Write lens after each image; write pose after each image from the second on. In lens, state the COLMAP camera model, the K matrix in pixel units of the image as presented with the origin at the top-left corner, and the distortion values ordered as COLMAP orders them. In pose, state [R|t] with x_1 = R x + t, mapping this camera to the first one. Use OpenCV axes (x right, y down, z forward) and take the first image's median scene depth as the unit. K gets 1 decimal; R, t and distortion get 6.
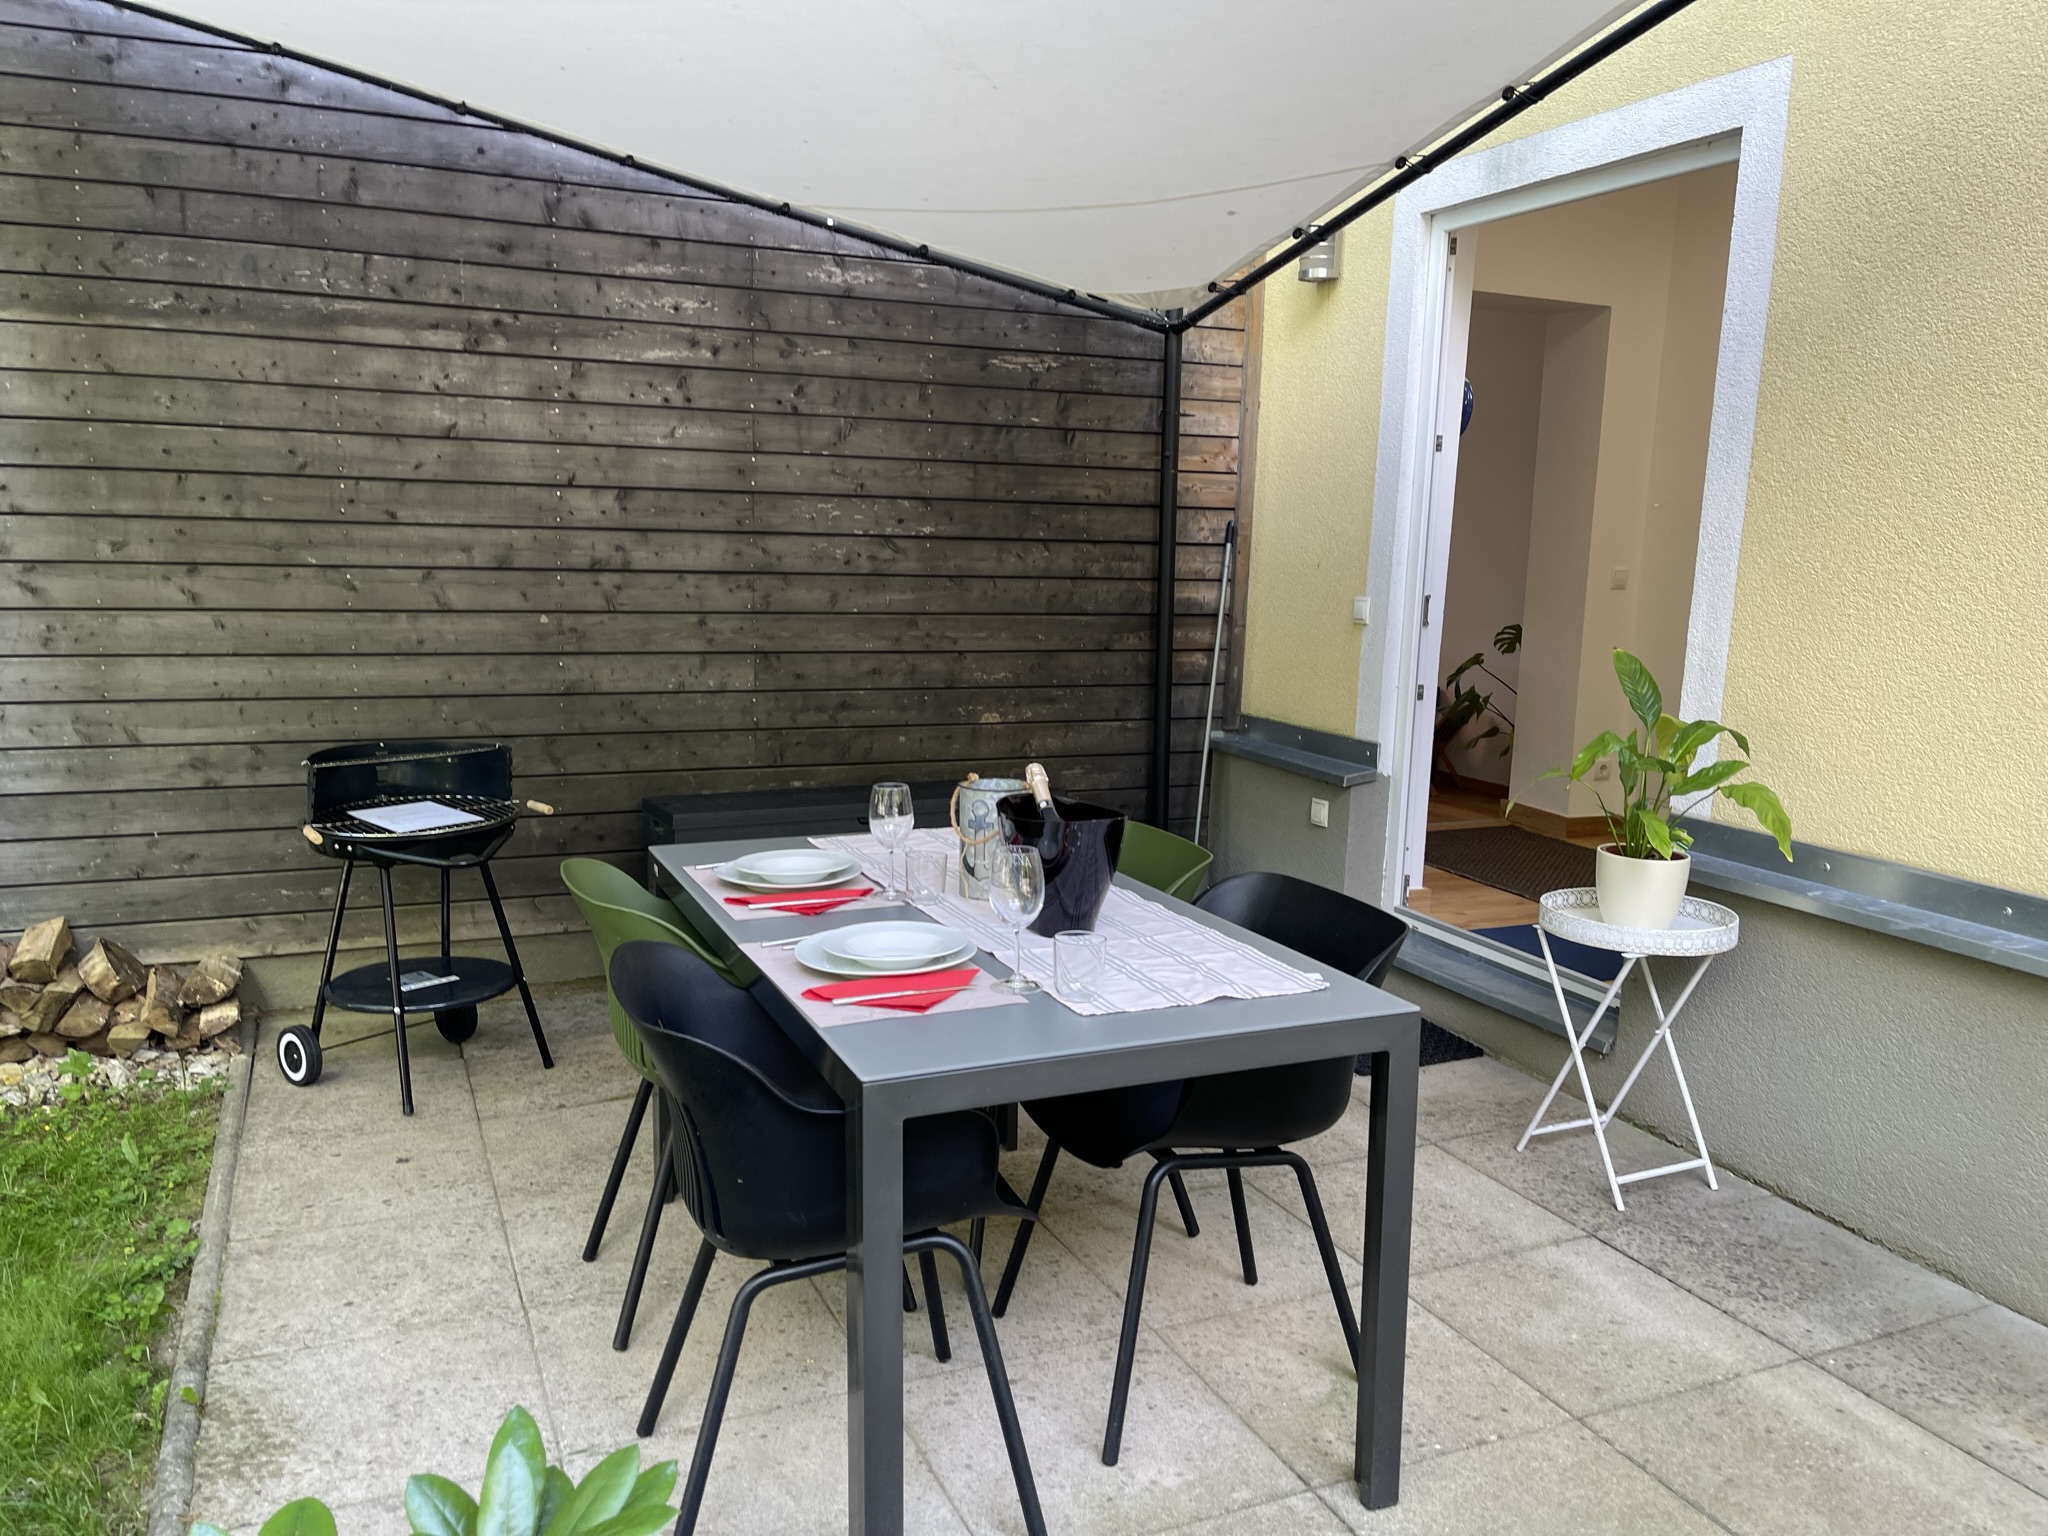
lens RADIAL K [[1656.5, 0, 1167.8], [0, 1656.5, 789.0], [0, 0, 1]] dist [0.038075, 0.000434]
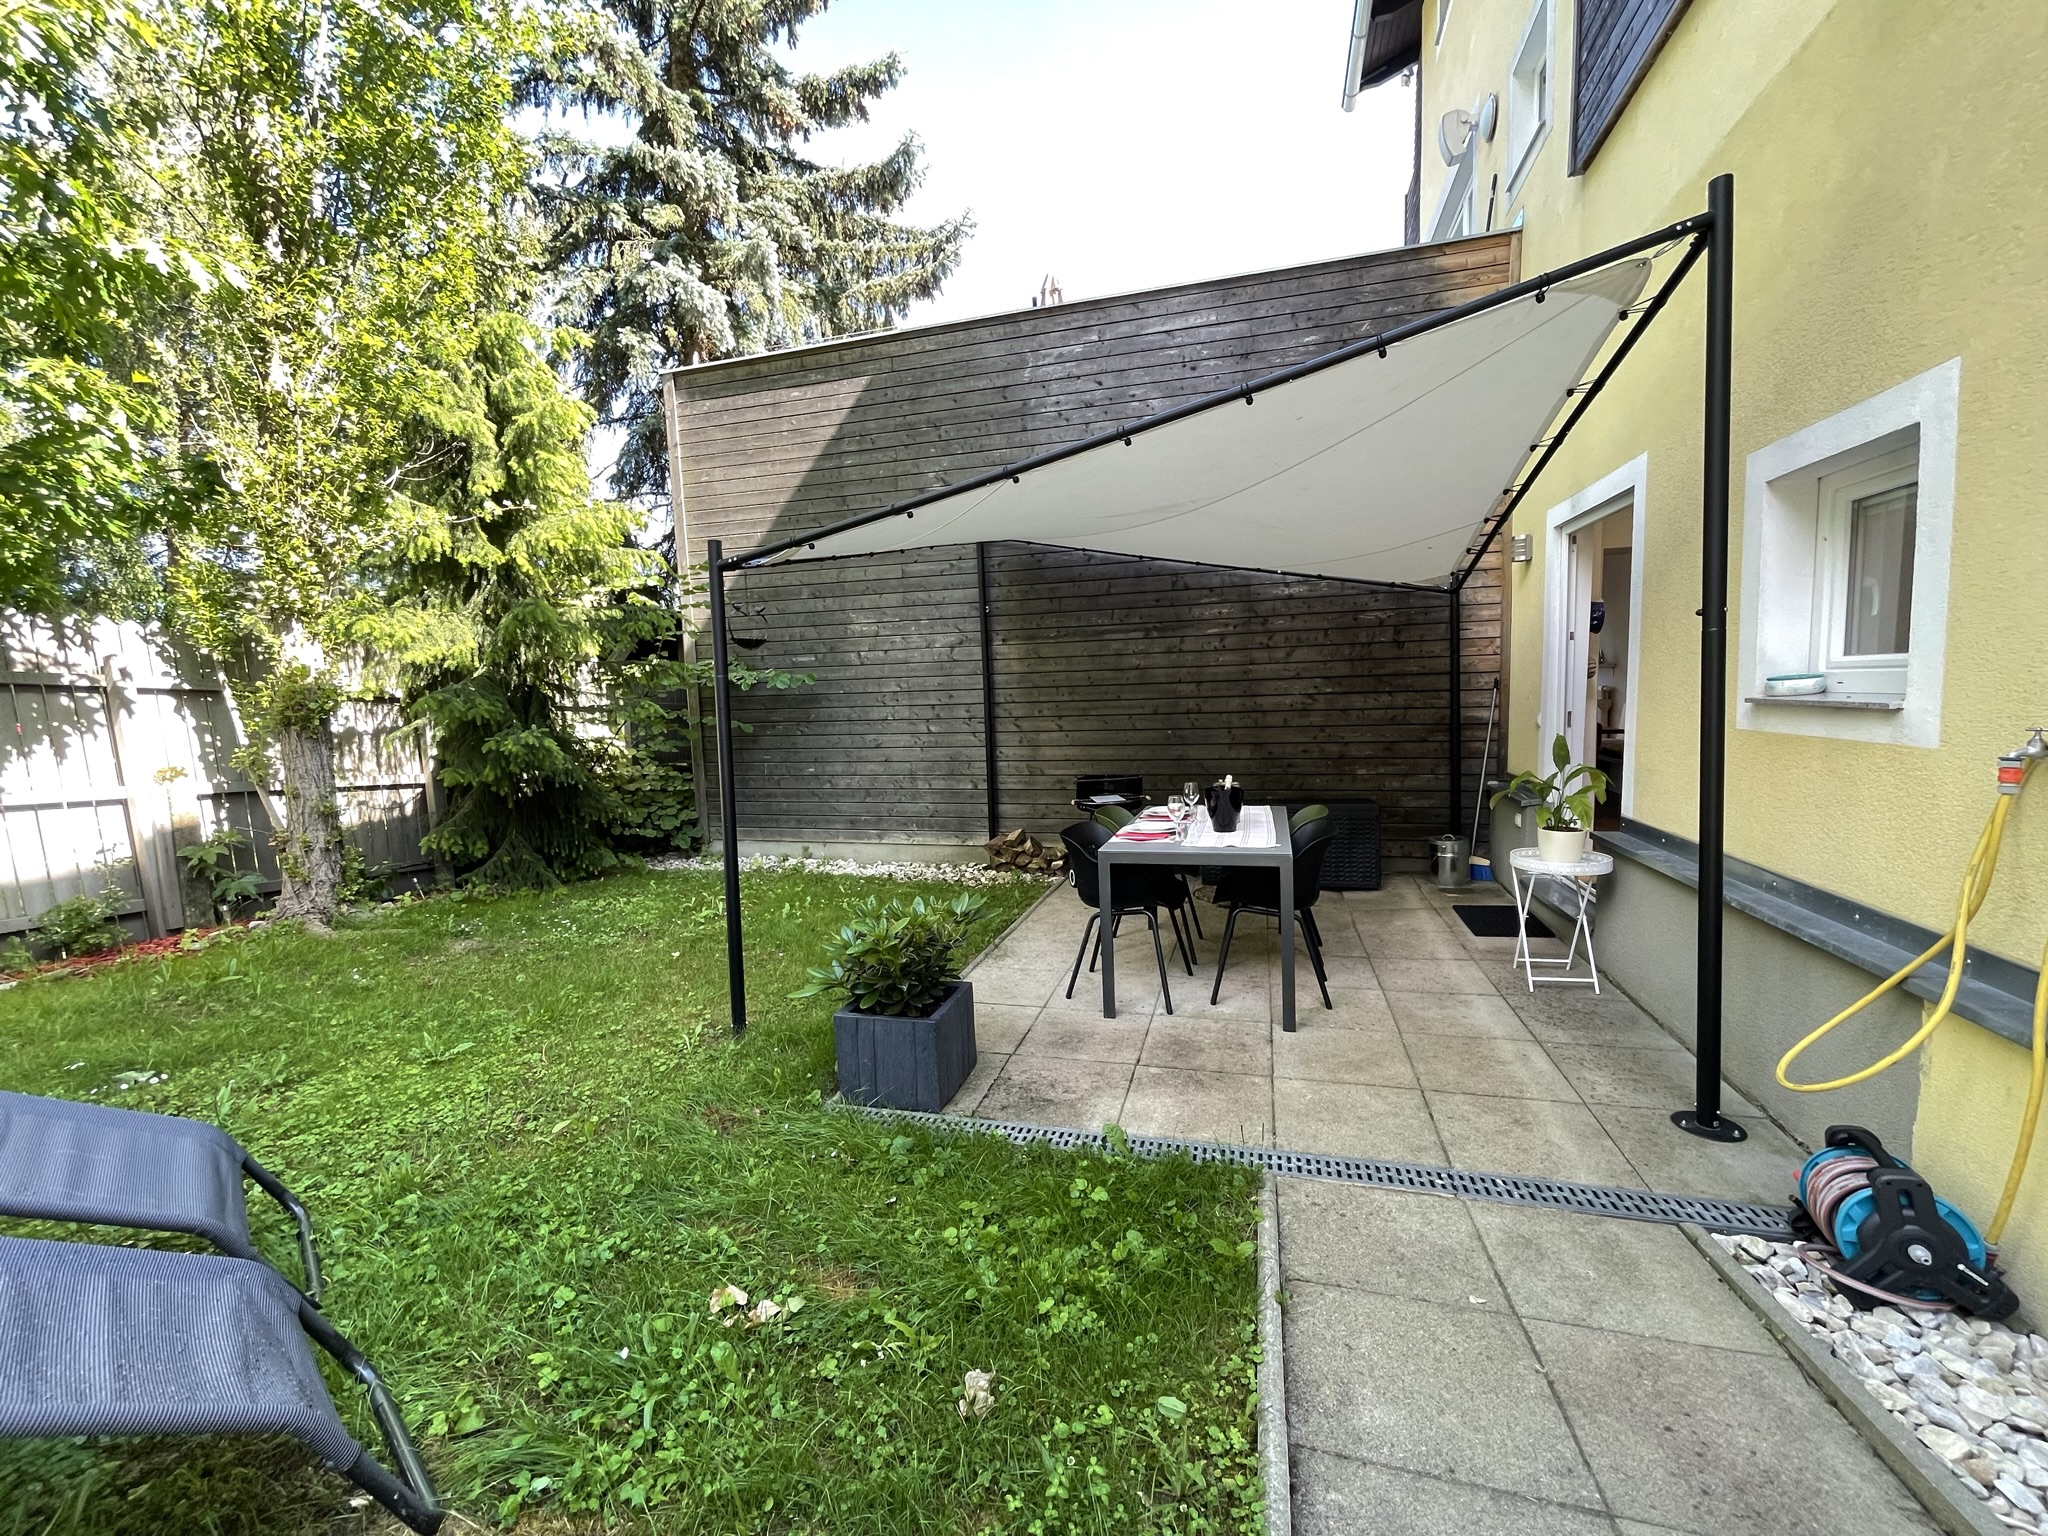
lens RADIAL K [[852.3, 0, 1028.3], [0, 852.3, 763.7], [0, 0, 1]] dist [-0.000820, 0.000365]
pose [[0.772628, 0.005011, -0.634839, 0.323932], [-0.046280, 0.997753, -0.048449, 0.027152], [0.633170, 0.066814, 0.771124, -0.206407]]
